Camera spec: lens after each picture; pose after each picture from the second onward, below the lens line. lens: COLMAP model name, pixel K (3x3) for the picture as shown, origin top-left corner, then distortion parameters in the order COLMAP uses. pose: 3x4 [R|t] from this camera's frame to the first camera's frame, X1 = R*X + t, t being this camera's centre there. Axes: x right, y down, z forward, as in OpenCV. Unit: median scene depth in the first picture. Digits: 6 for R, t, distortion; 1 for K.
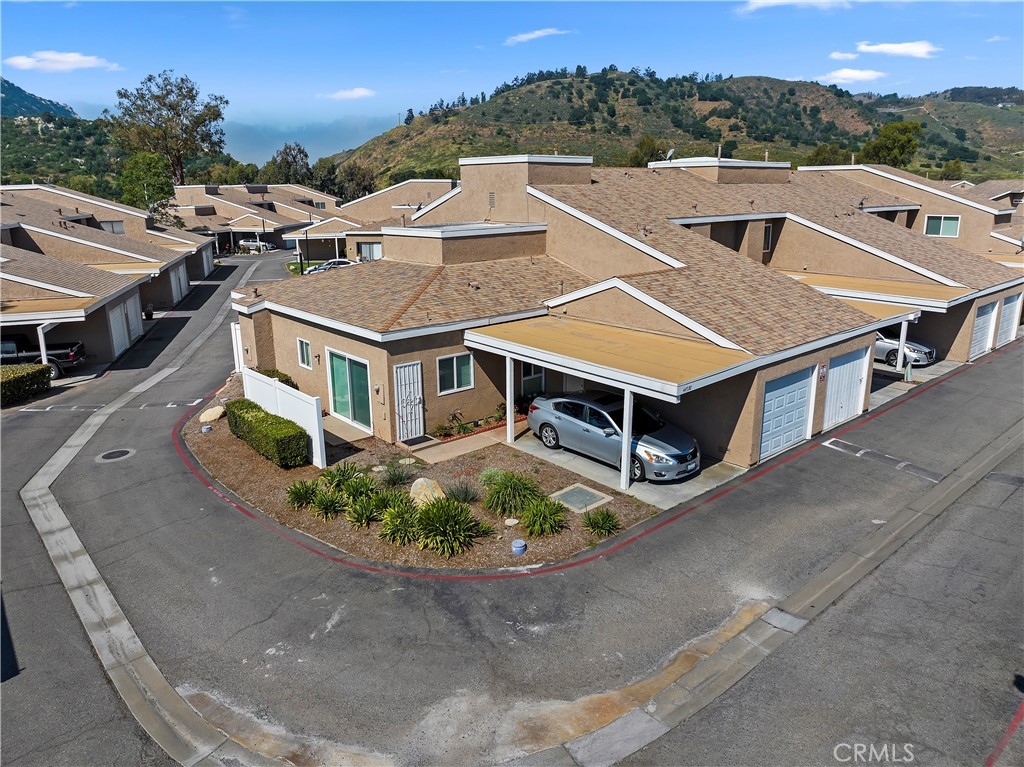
lens RADIAL K [[717.9, 0, 512.0], [0, 717.9, 383.5], [0, 0, 1]] dist [-0.045468, 0.016385]
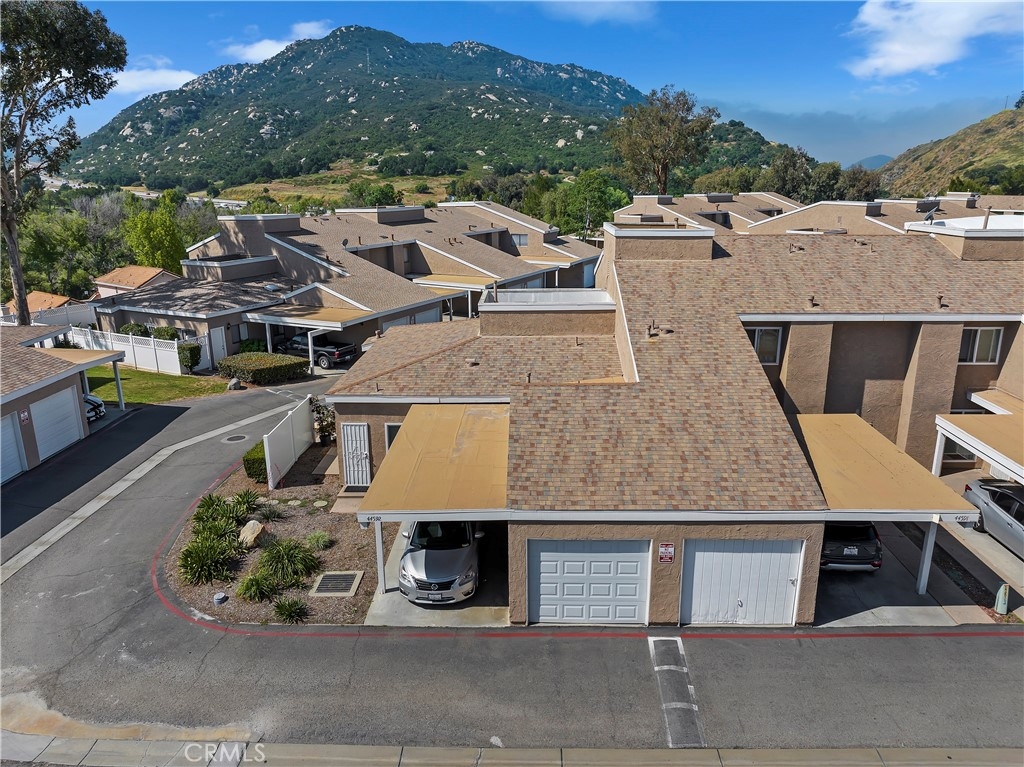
lens RADIAL K [[717.9, 0, 512.0], [0, 717.9, 383.5], [0, 0, 1]] dist [-0.045468, 0.016385]
pose [[0.732718, 0.188459, -0.653917, 0.747882], [-0.179912, 0.980347, 0.080944, -0.218673], [0.656320, 0.058338, 0.752224, 0.264208]]
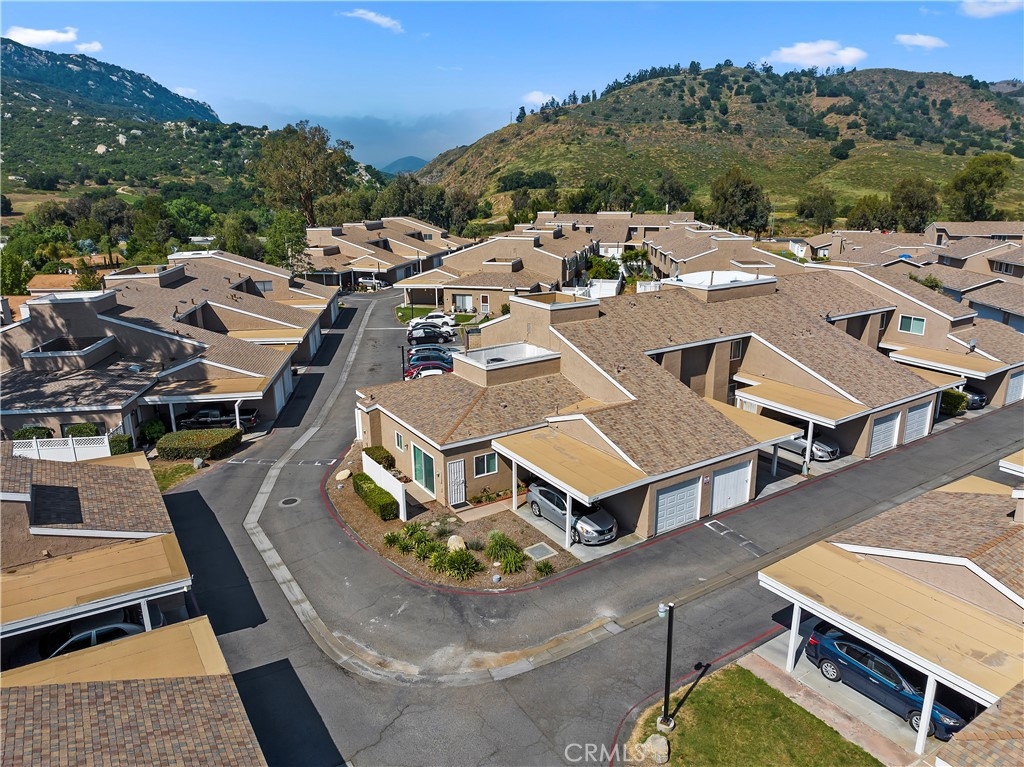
lens RADIAL K [[717.9, 0, 512.0], [0, 717.9, 383.5], [0, 0, 1]] dist [-0.045468, 0.016385]
pose [[0.988816, 0.039652, -0.143770, 0.210781], [-0.037771, 0.999162, 0.015787, -0.228678], [0.144275, -0.010180, 0.989485, -0.626168]]
